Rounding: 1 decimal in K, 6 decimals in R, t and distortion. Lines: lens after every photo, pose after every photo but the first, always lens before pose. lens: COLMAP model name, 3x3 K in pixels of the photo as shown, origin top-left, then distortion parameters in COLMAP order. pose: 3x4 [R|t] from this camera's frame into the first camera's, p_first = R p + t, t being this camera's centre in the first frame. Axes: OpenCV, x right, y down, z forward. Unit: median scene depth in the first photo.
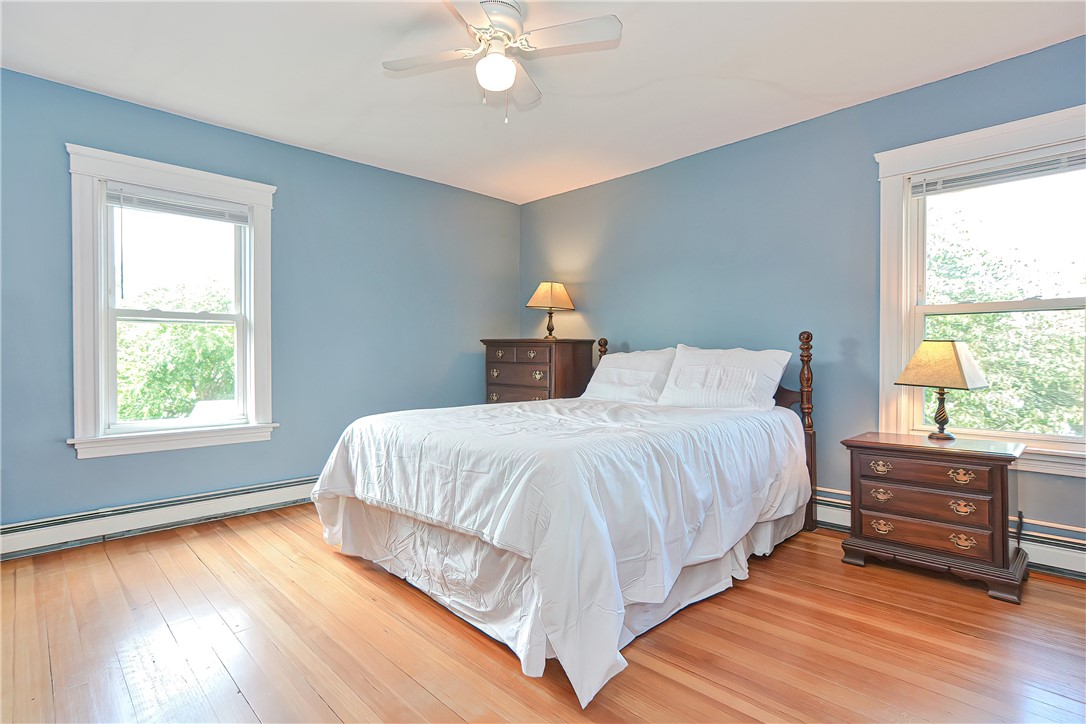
lens RADIAL K [[535.9, 0, 540.7], [0, 535.9, 357.5], [0, 0, 1]] dist [-0.032933, 0.017357]
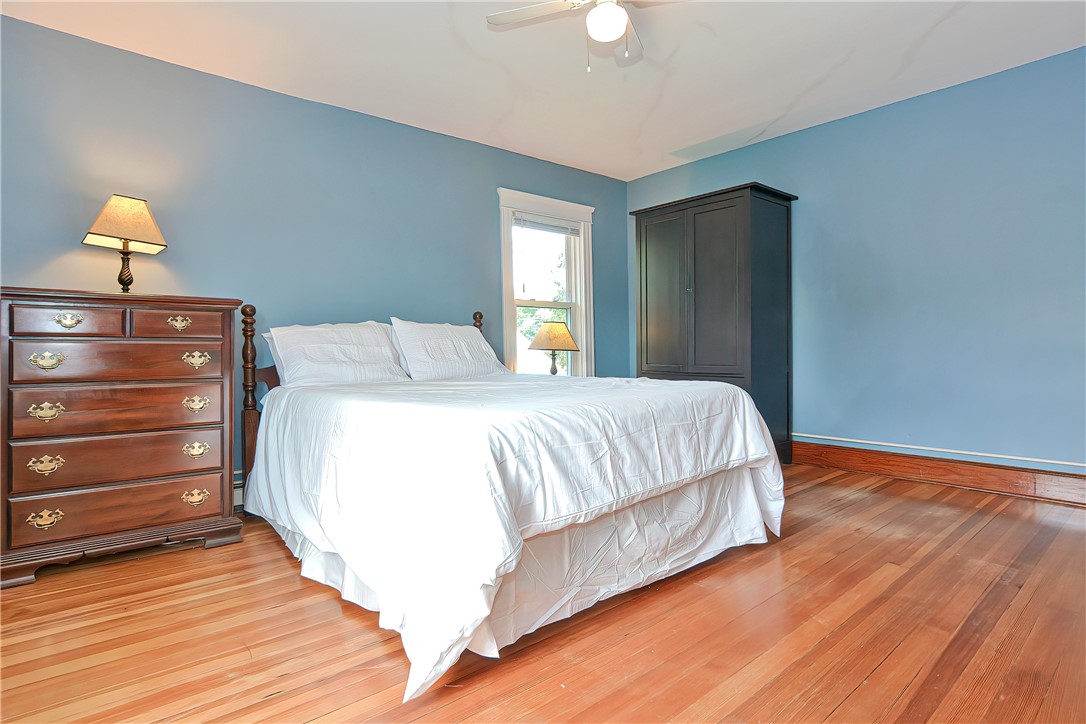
lens RADIAL K [[553.4, 0, 542.2], [0, 553.4, 344.6], [0, 0, 1]] dist [0.001979, 0.000151]
pose [[0.071329, 0.002900, 0.997449, -1.158282], [0.018399, 0.999822, -0.004222, 0.053733], [-0.997283, 0.018653, 0.071263, 1.118441]]
